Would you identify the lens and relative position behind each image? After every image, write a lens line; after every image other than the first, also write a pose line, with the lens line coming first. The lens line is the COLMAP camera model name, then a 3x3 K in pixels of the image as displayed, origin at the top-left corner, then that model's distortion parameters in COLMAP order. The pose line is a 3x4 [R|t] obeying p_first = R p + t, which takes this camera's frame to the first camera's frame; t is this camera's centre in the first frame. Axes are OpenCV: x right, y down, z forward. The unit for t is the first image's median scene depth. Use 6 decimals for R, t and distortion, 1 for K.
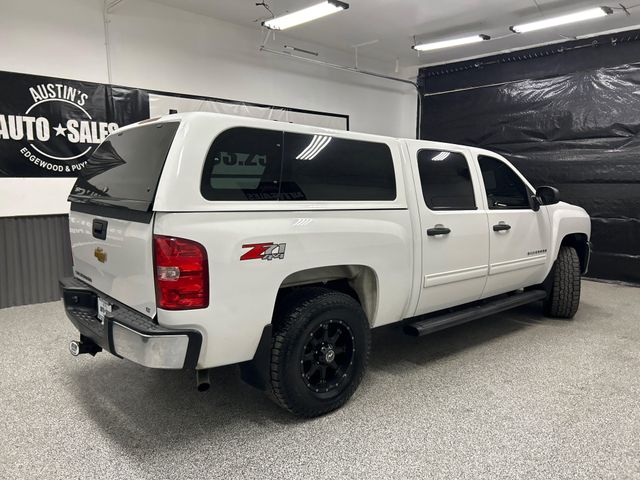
lens RADIAL K [[486.2, 0, 328.5], [0, 486.2, 236.3], [0, 0, 1]] dist [0.045780, -0.048141]
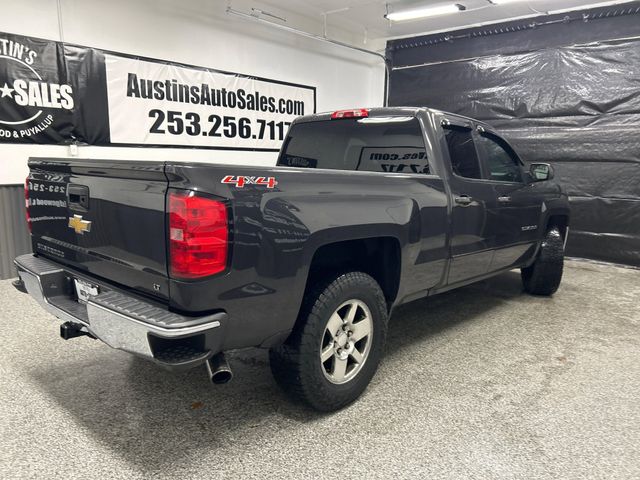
lens RADIAL K [[486.2, 0, 319.6], [0, 486.2, 240.9], [0, 0, 1]] dist [0.045780, -0.048141]
pose [[0.996758, 0.002693, 0.080419, -0.036637], [-0.006742, 0.998721, 0.050114, 0.008440], [-0.080181, -0.050493, 0.995501, 0.033064]]
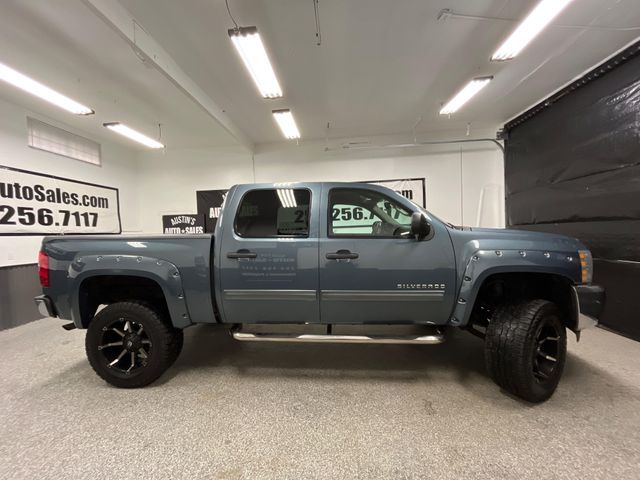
lens RADIAL K [[259.2, 0, 321.1], [0, 259.2, 239.7], [0, 0, 1]] dist [-0.003891, -0.001803]
pose [[0.658014, -0.006059, -0.752981, 0.504605], [-0.049748, 0.997433, -0.051499, -0.039550], [0.751361, 0.071346, 0.656023, 0.443104]]
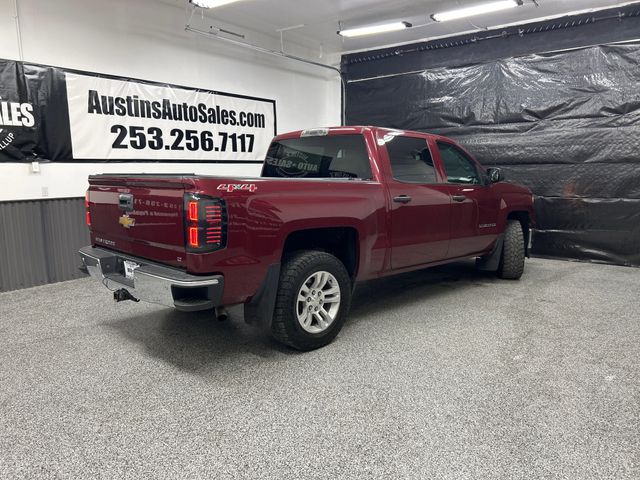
lens RADIAL K [[486.2, 0, 323.0], [0, 486.2, 235.7], [0, 0, 1]] dist [0.045780, -0.048141]
pose [[0.986858, -0.035114, 0.157726, -0.037982], [0.032443, 0.999284, 0.019484, 0.015932], [-0.158297, -0.014110, 0.987291, -0.004590]]
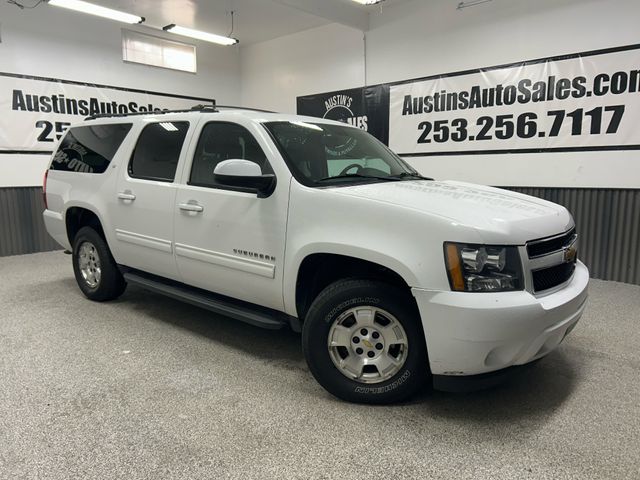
lens RADIAL K [[486.2, 0, 320.6], [0, 486.2, 242.9], [0, 0, 1]] dist [0.045780, -0.048141]
pose [[0.051939, 0.147022, -0.987769, 0.795442], [-0.113268, 0.983588, 0.140444, -0.059212], [0.992206, 0.104588, 0.067739, 0.736662]]
